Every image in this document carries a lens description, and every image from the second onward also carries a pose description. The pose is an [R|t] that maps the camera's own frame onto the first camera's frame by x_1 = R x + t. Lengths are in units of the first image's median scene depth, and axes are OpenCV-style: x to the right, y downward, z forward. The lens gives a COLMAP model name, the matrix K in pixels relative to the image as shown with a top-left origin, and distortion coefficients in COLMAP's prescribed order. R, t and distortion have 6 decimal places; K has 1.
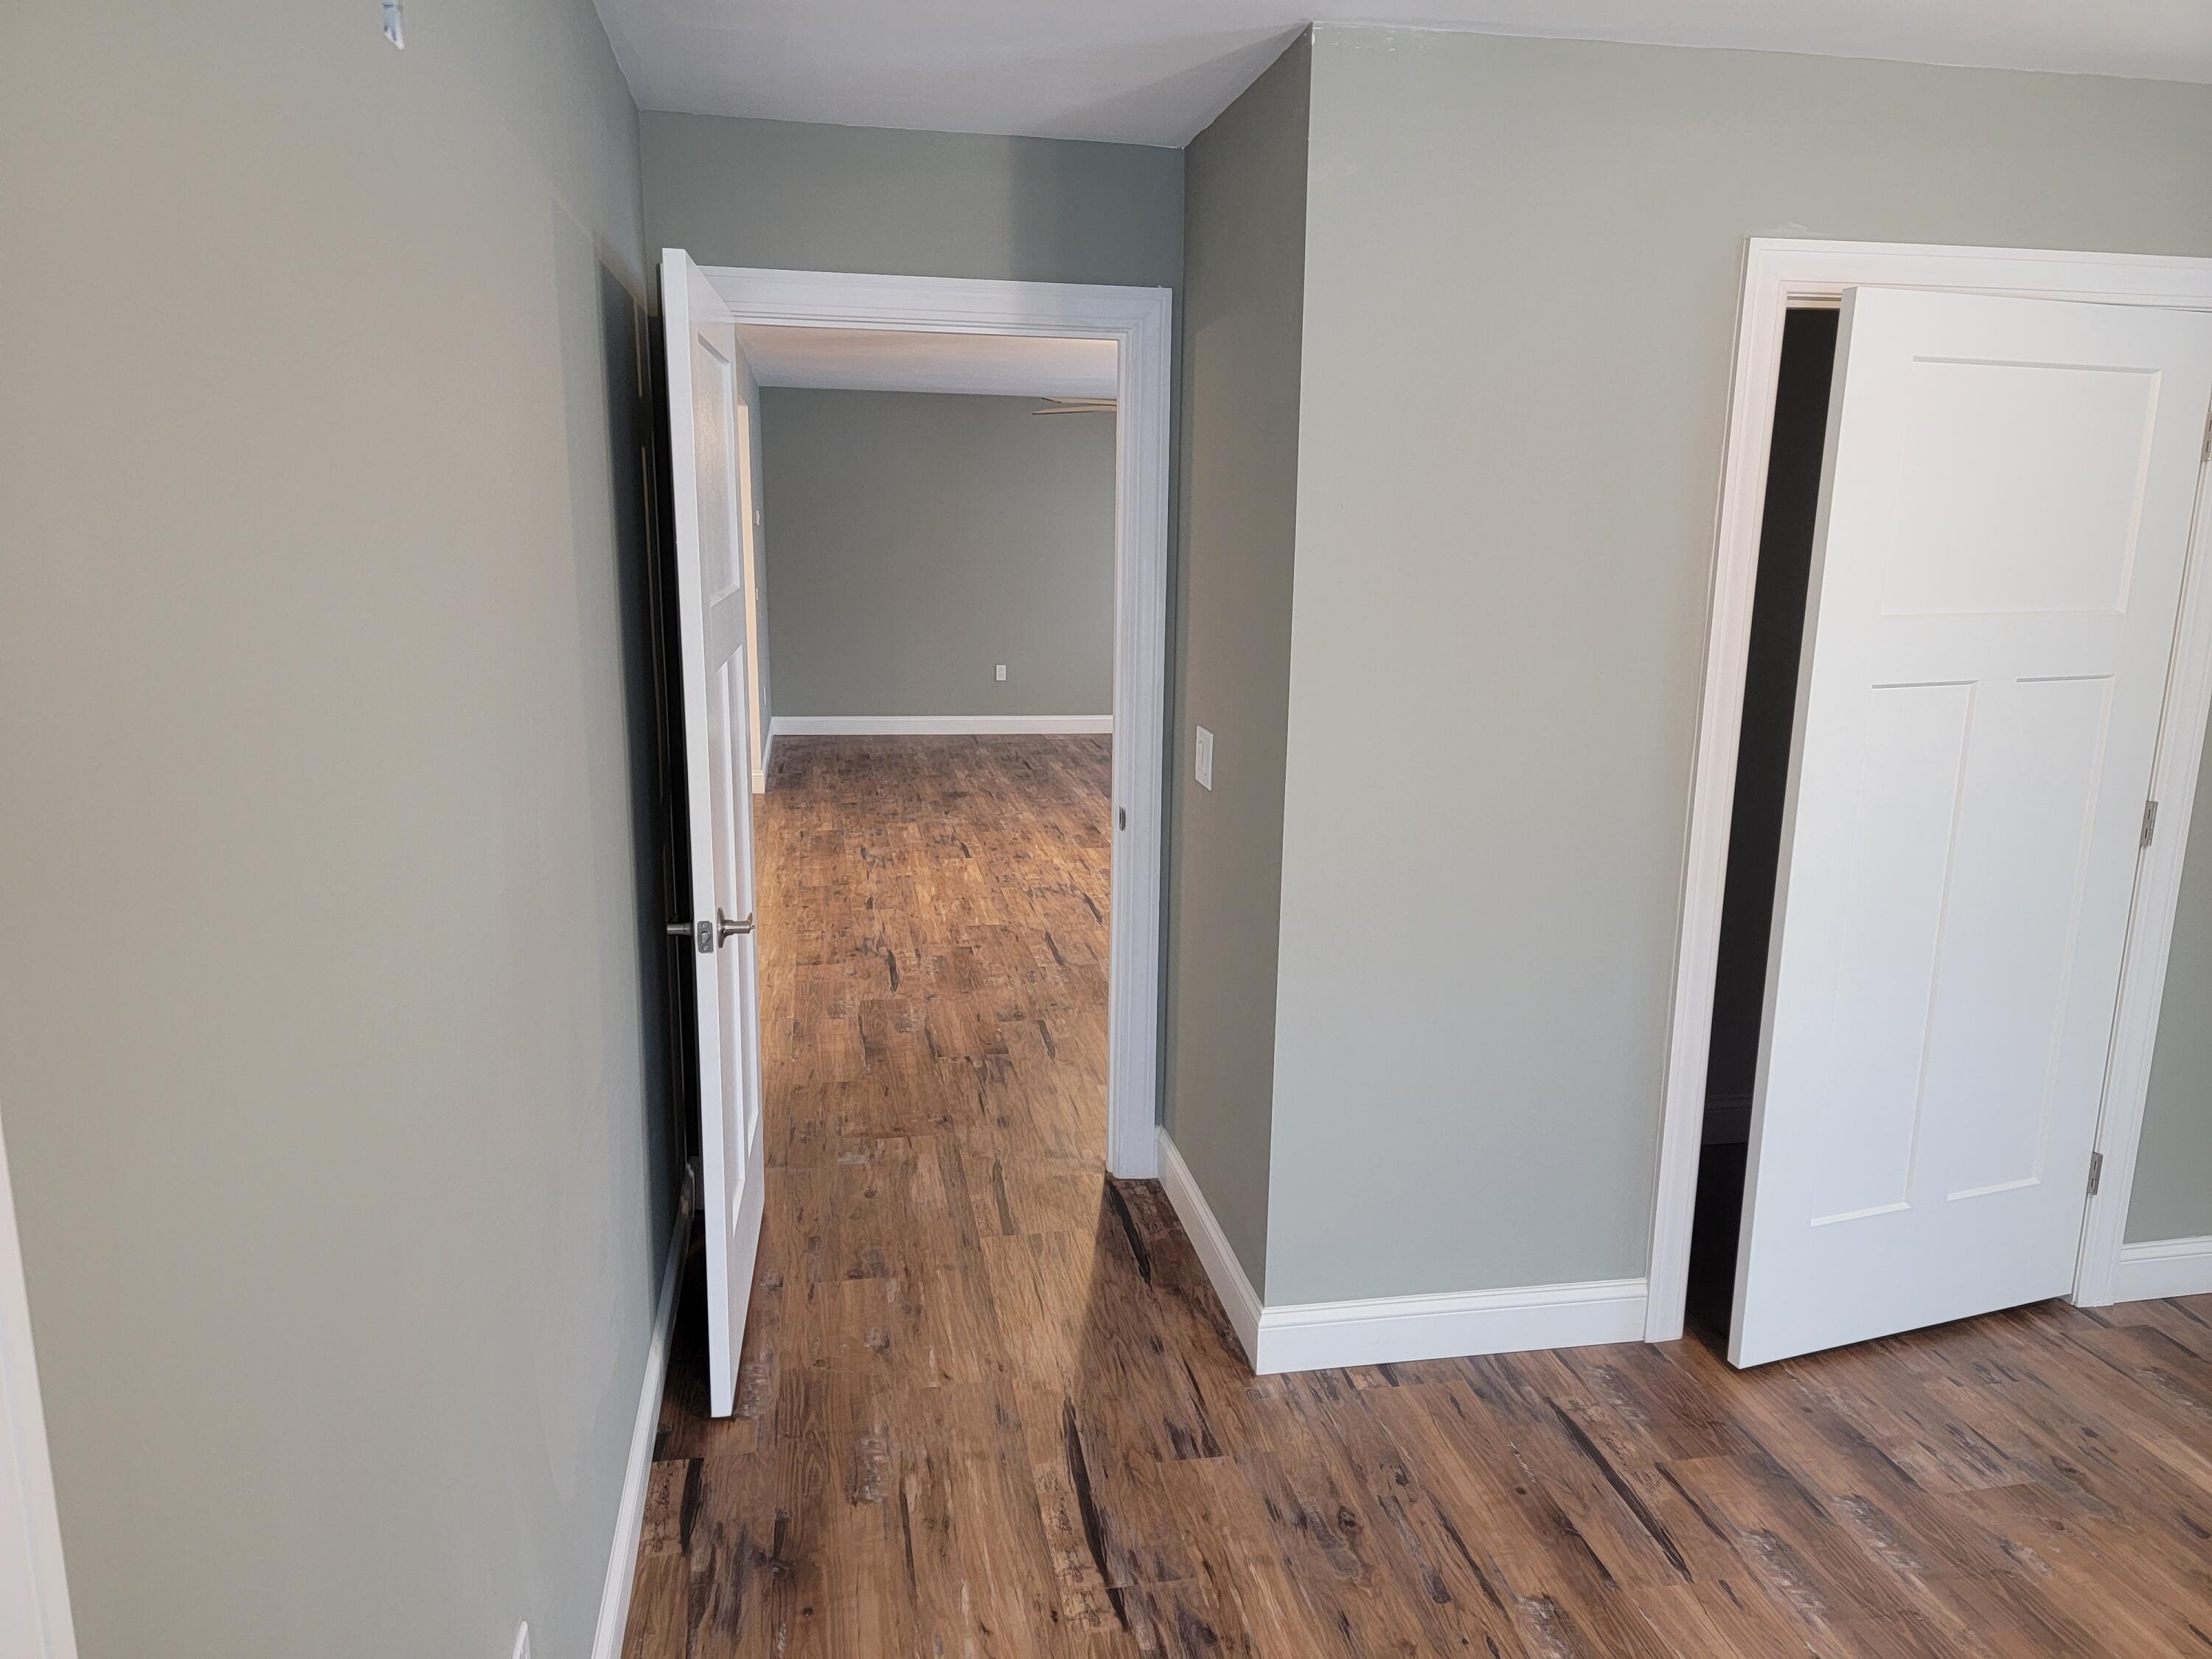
lens RADIAL K [[1538.3, 0, 1054.8], [0, 1538.3, 805.1], [0, 0, 1]] dist [0.079625, -0.072195]
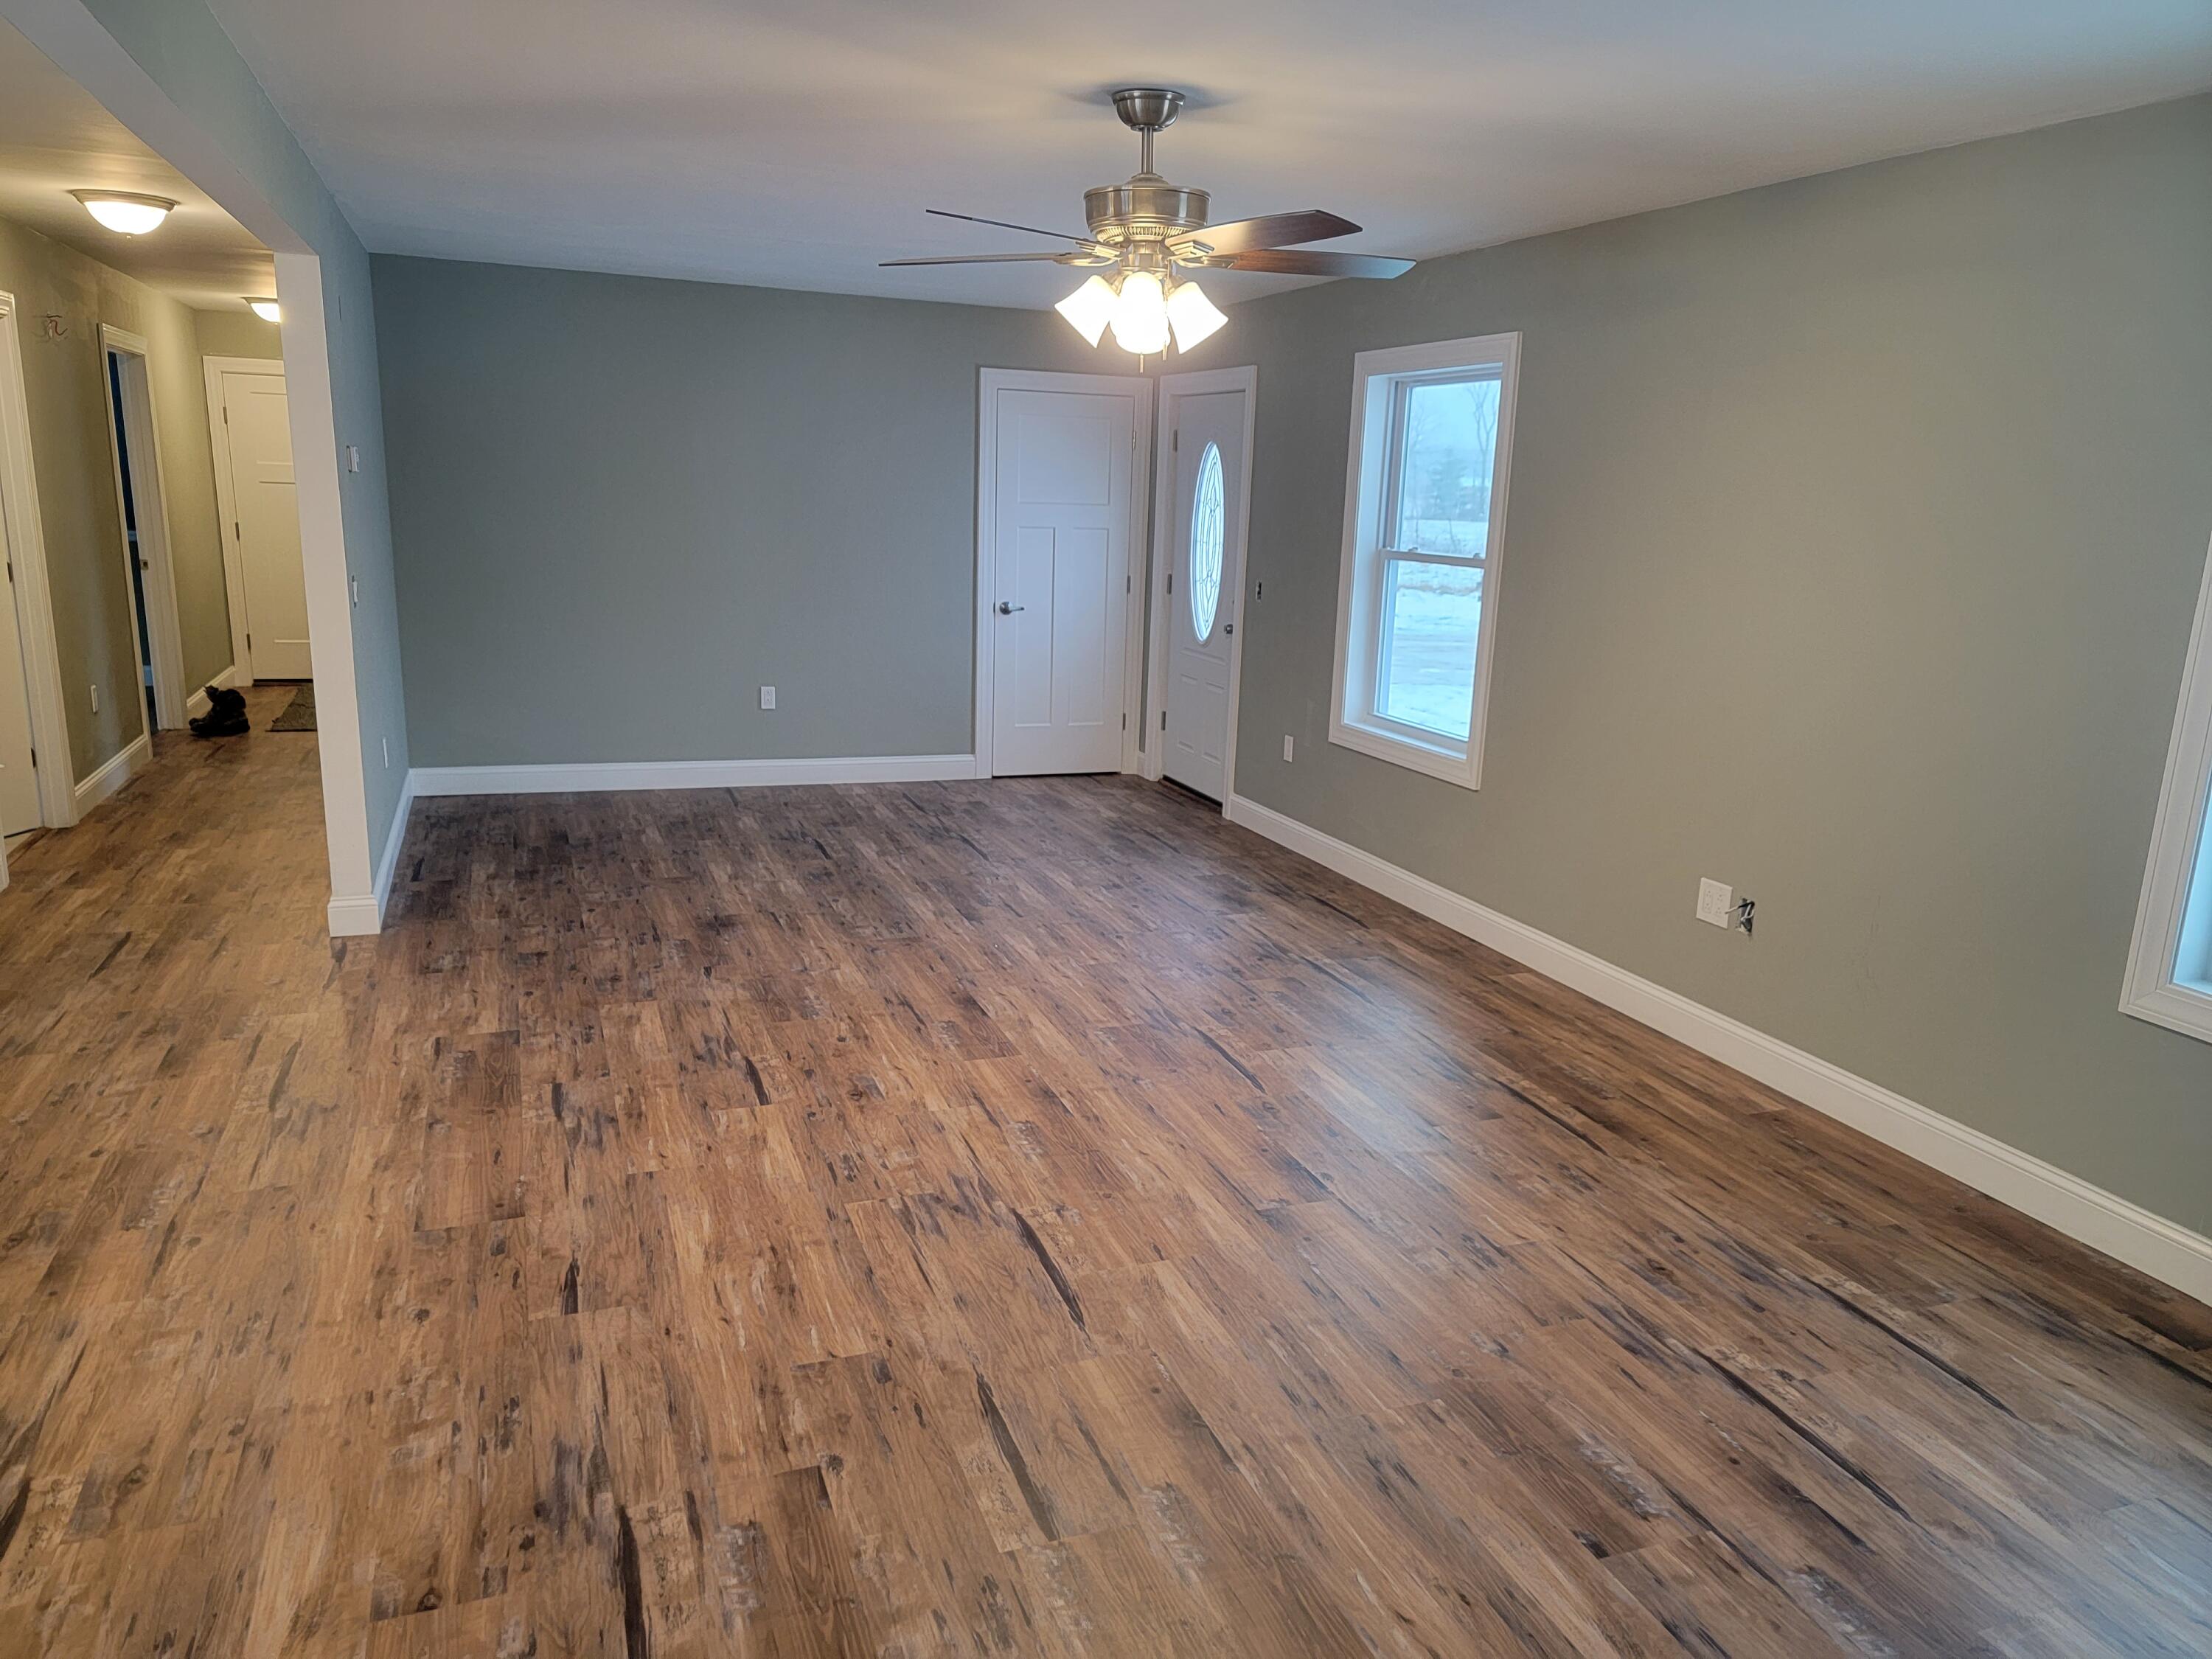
lens RADIAL K [[1538.3, 0, 1111.5], [0, 1538.3, 842.4], [0, 0, 1]] dist [0.079625, -0.072195]
pose [[0.976979, -0.014241, 0.212860, -0.055559], [0.004799, 0.998984, 0.044810, -0.086587], [-0.213282, -0.042757, 0.976055, 0.482276]]
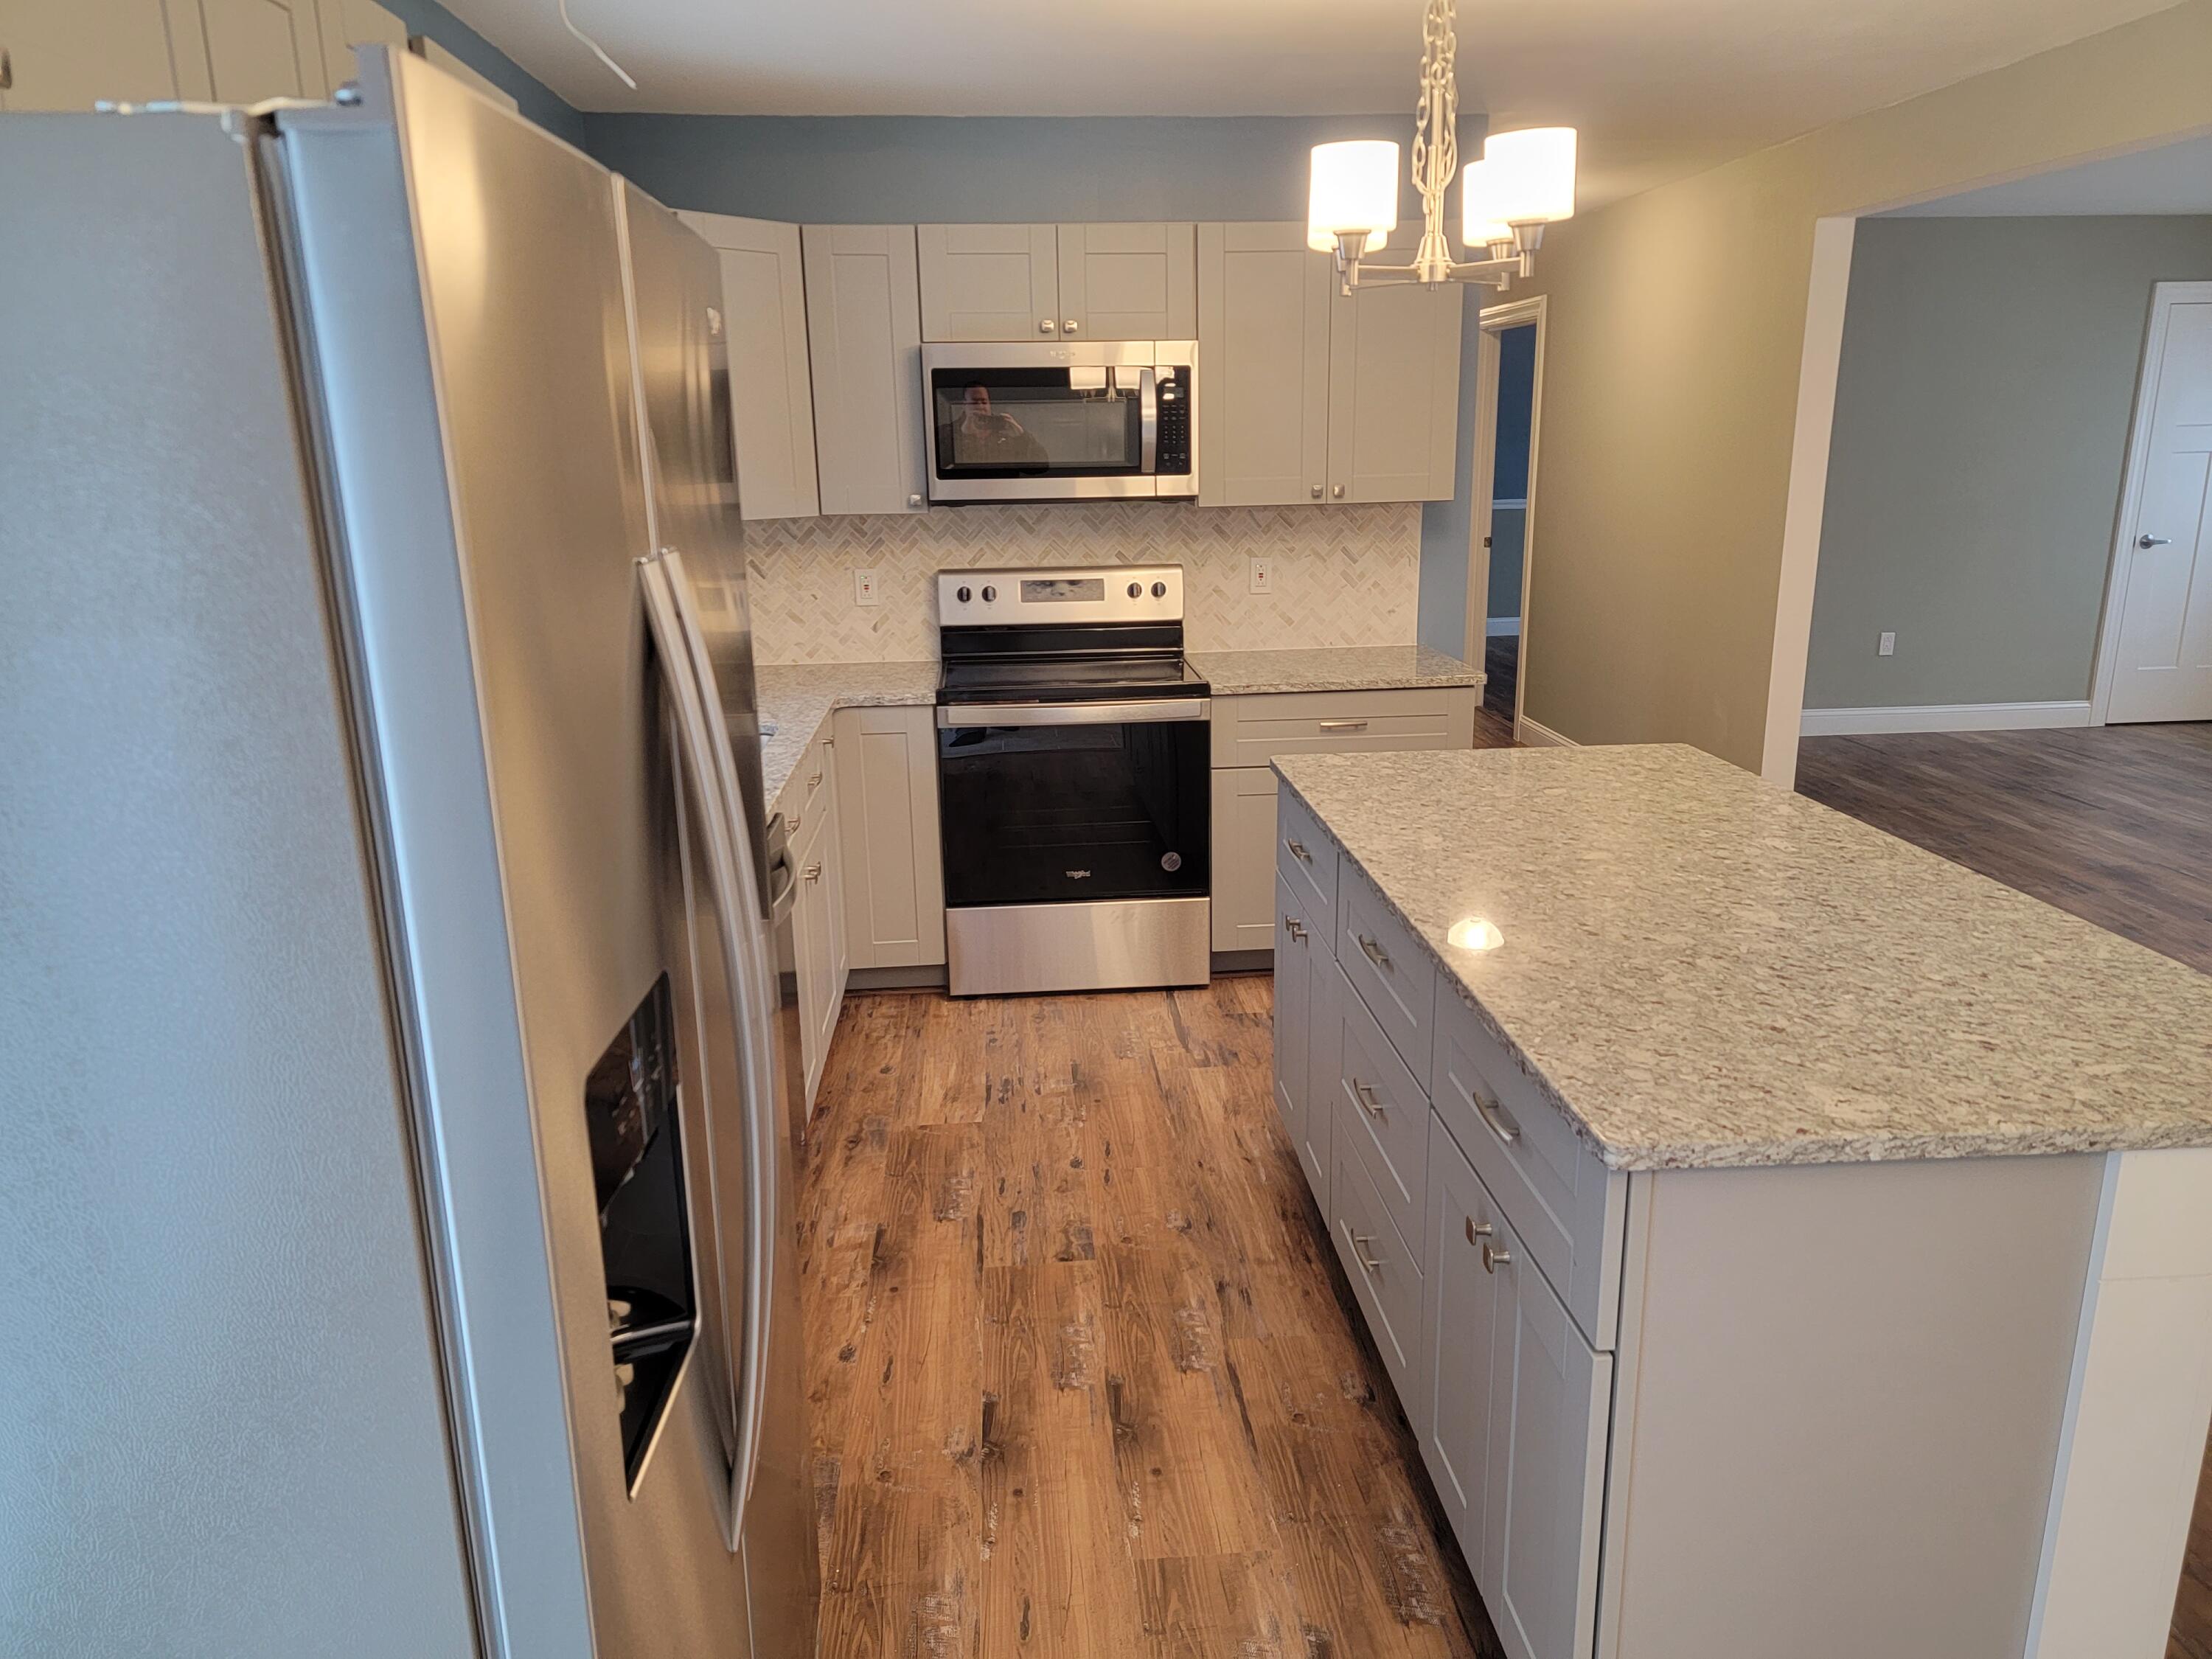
lens RADIAL K [[1538.3, 0, 1118.3], [0, 1538.3, 834.2], [0, 0, 1]] dist [0.079625, -0.072195]
pose [[0.997328, 0.001802, -0.073025, -0.533487], [0.003259, 0.997603, 0.069121, -0.085997], [0.072975, -0.069175, 0.994932, 0.488083]]
